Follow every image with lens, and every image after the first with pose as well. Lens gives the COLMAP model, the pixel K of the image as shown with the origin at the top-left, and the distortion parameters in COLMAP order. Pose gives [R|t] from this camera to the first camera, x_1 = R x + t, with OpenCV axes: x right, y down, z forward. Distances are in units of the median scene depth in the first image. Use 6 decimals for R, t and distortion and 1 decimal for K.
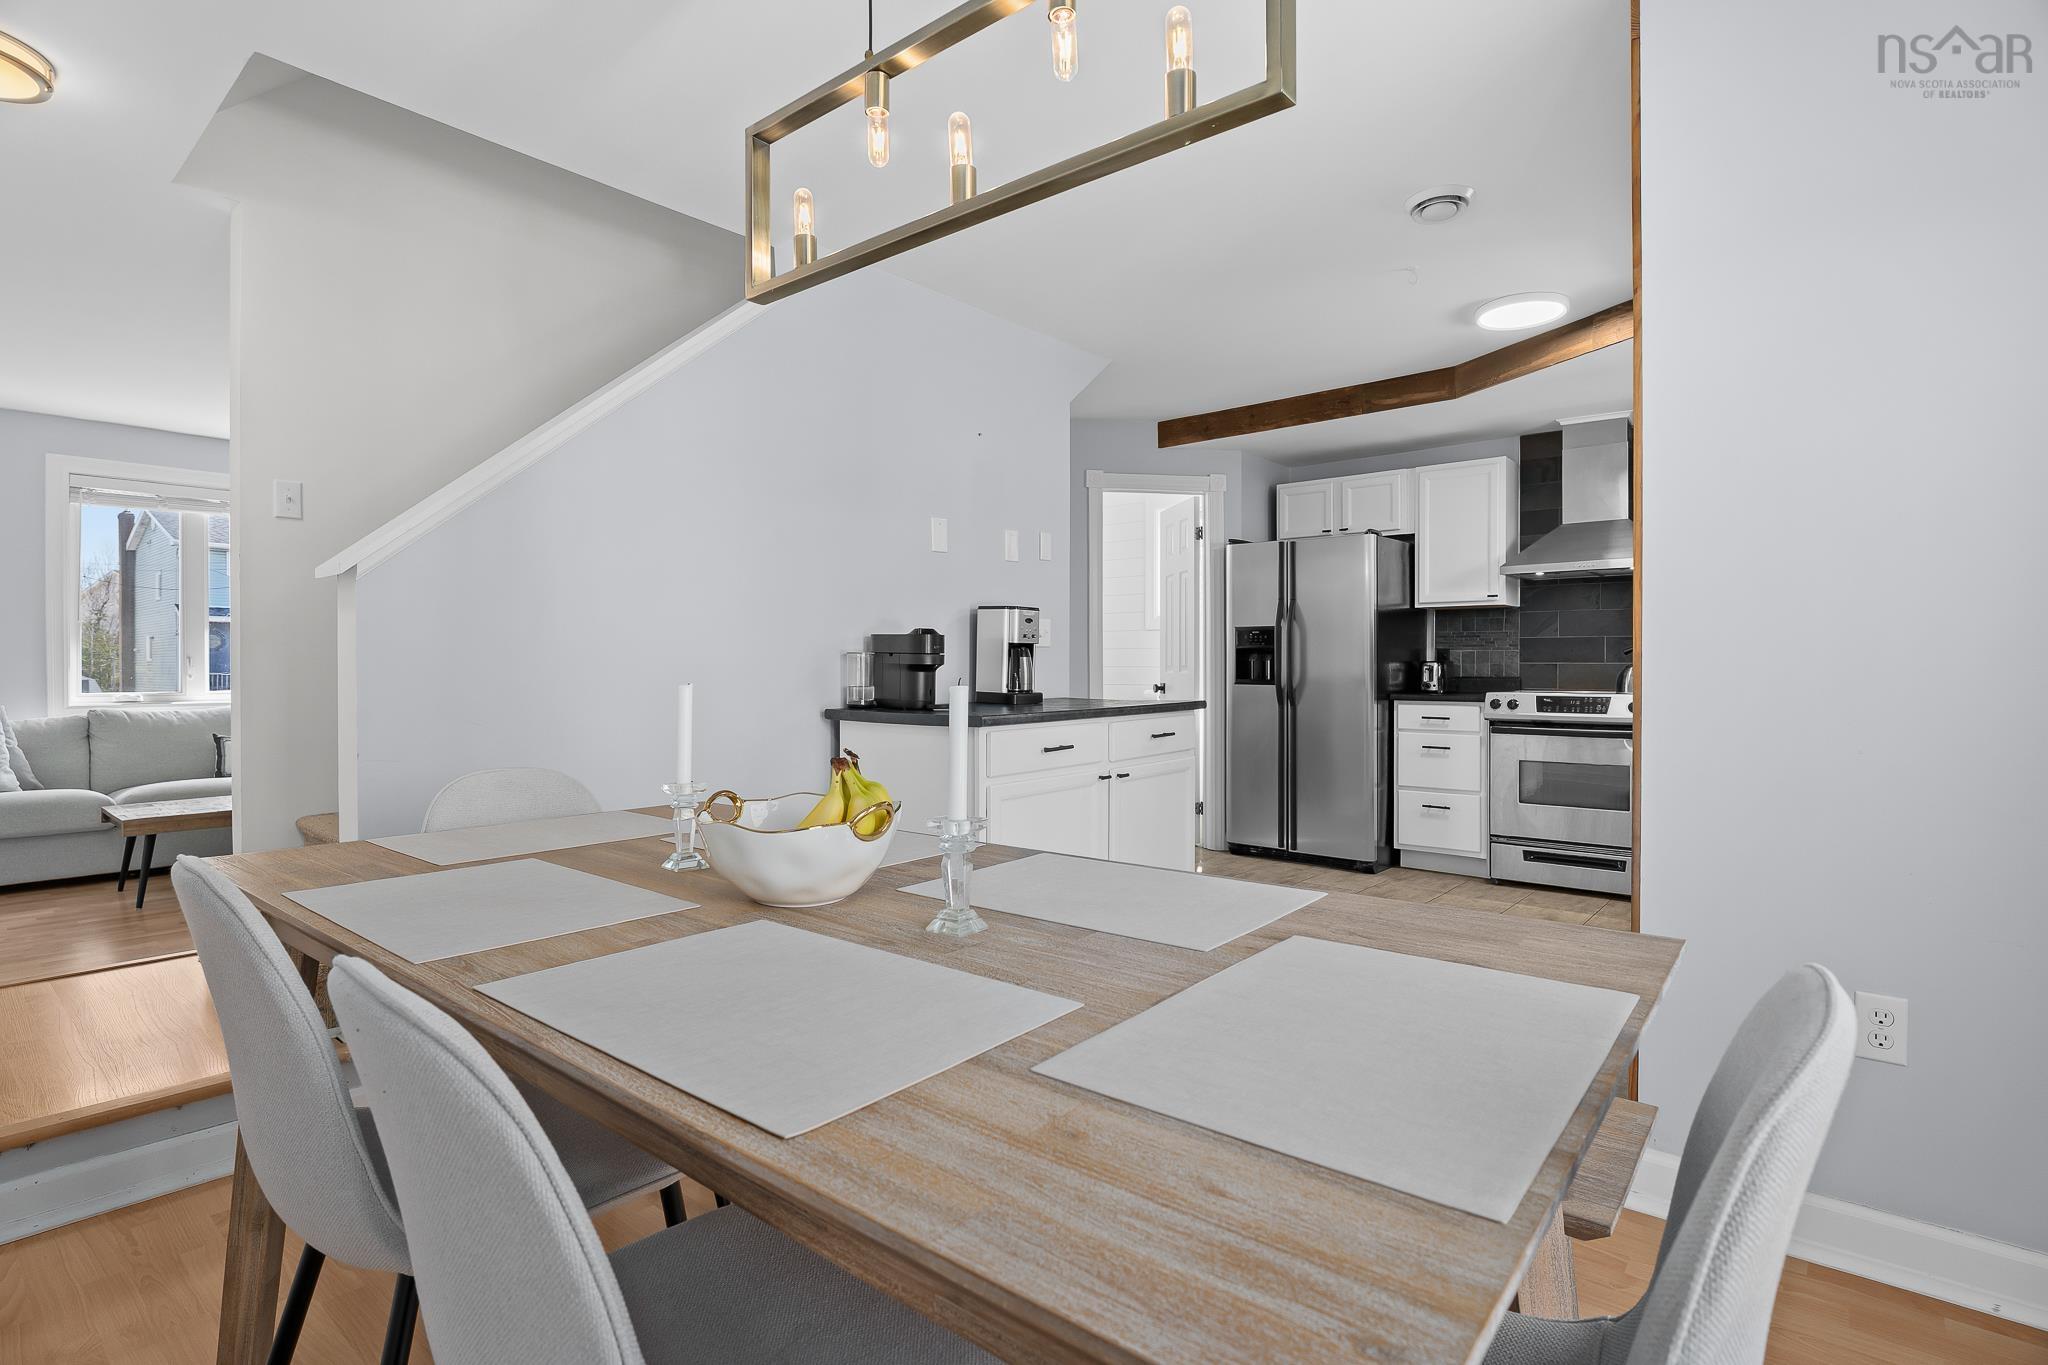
lens RADIAL K [[998.1, 0, 1027.3], [0, 998.1, 673.9], [0, 0, 1]] dist [0.000817, 0.000277]
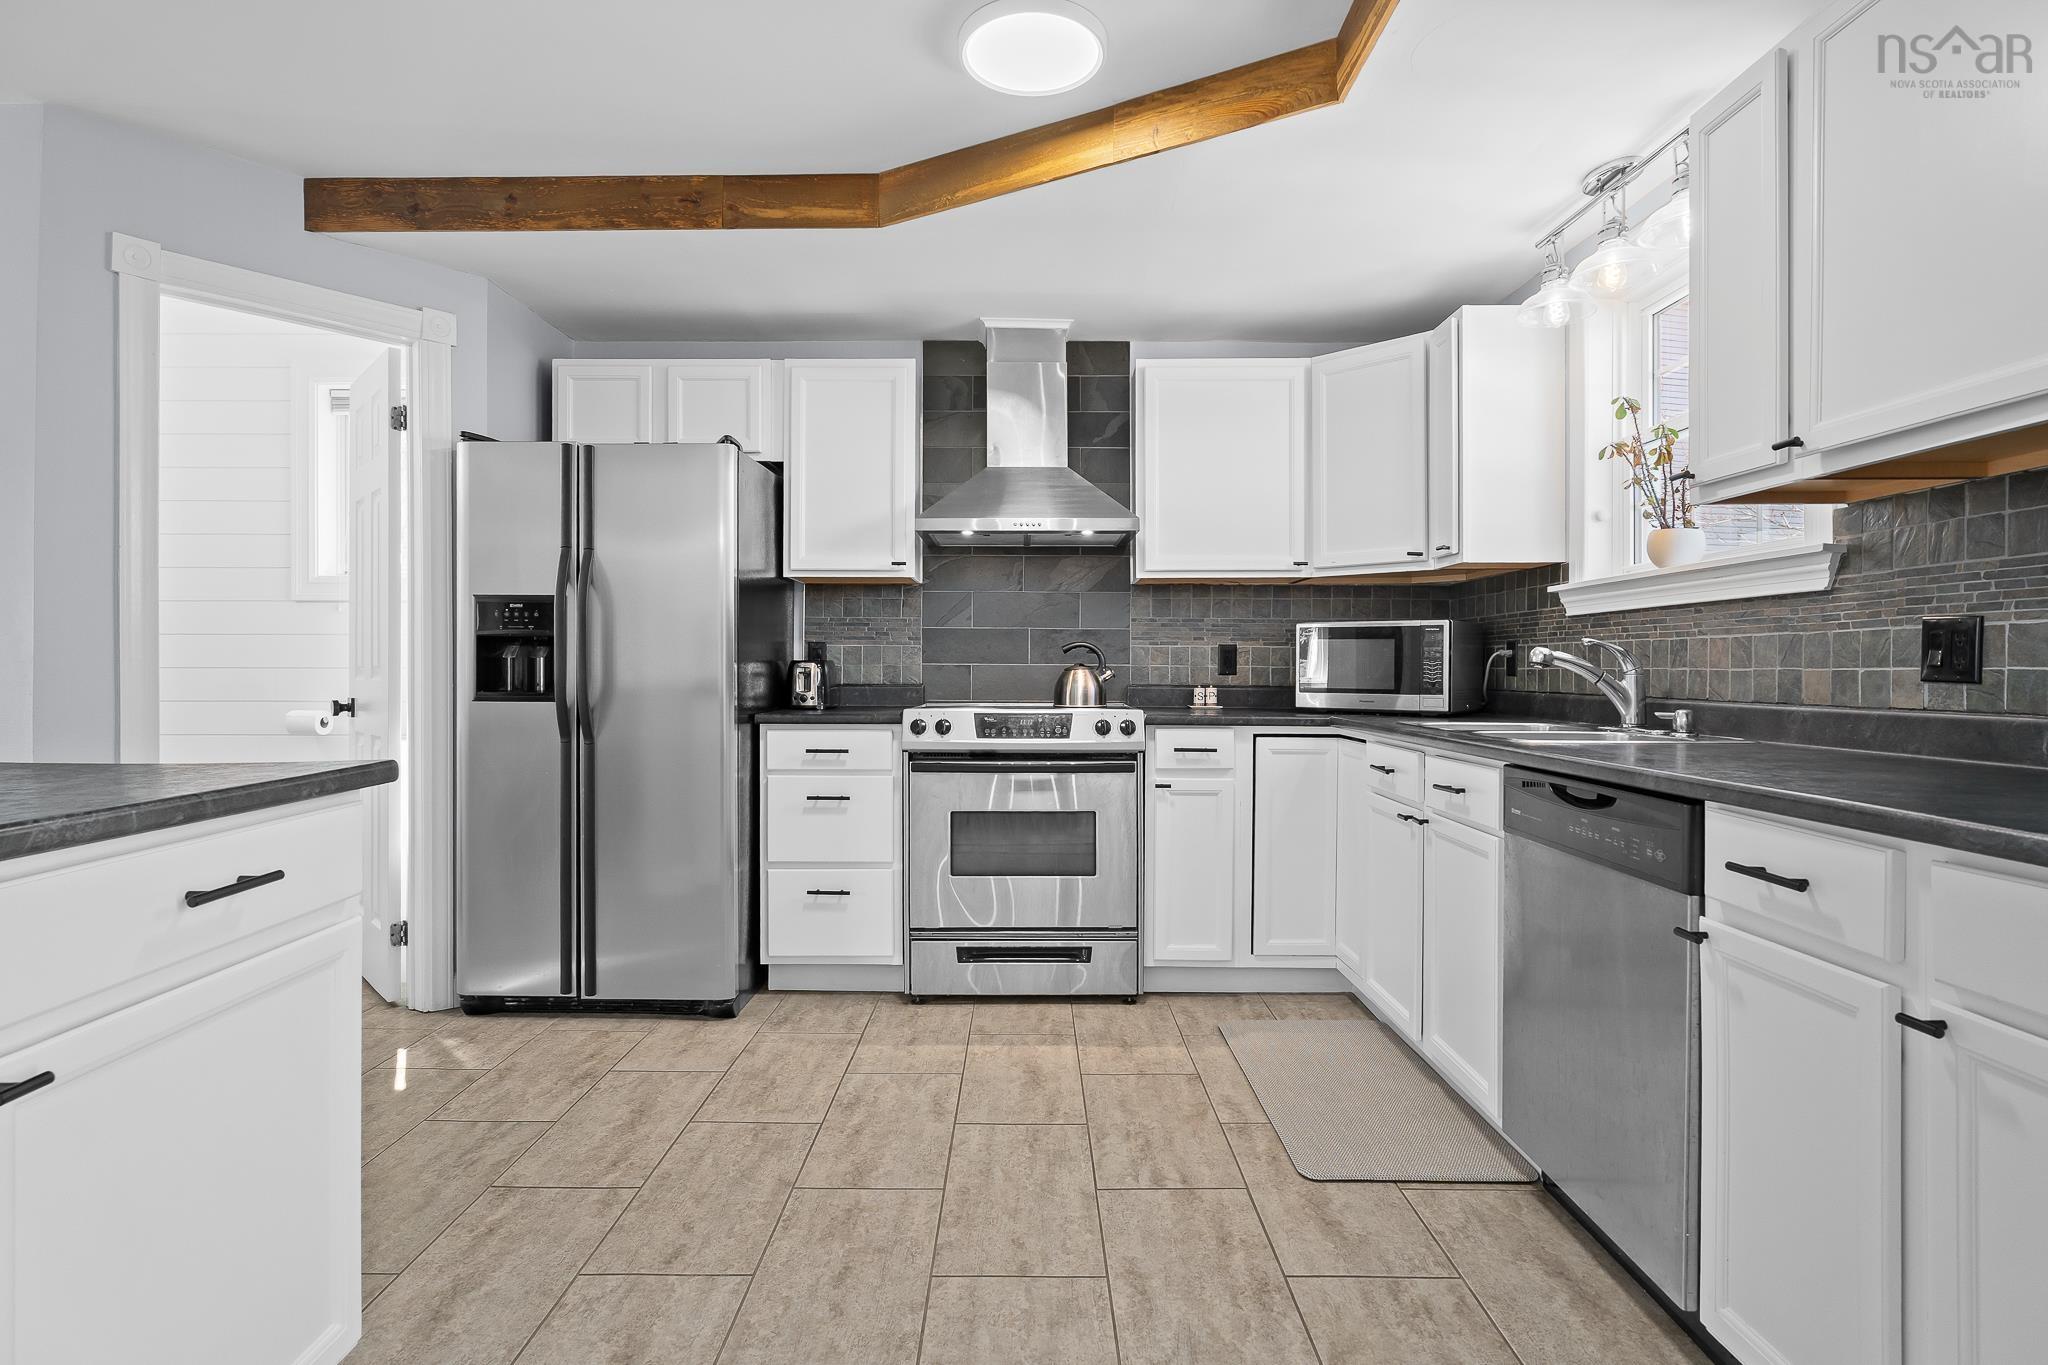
lens RADIAL K [[1052.8, 0, 1024.3], [0, 1052.8, 669.0], [0, 0, 1]] dist [-0.001660, 0.001332]
pose [[0.770576, 0.001410, 0.637346, 0.080366], [0.002288, 0.999985, -0.004978, -0.003698], [-0.637344, 0.005294, 0.770562, 0.401000]]
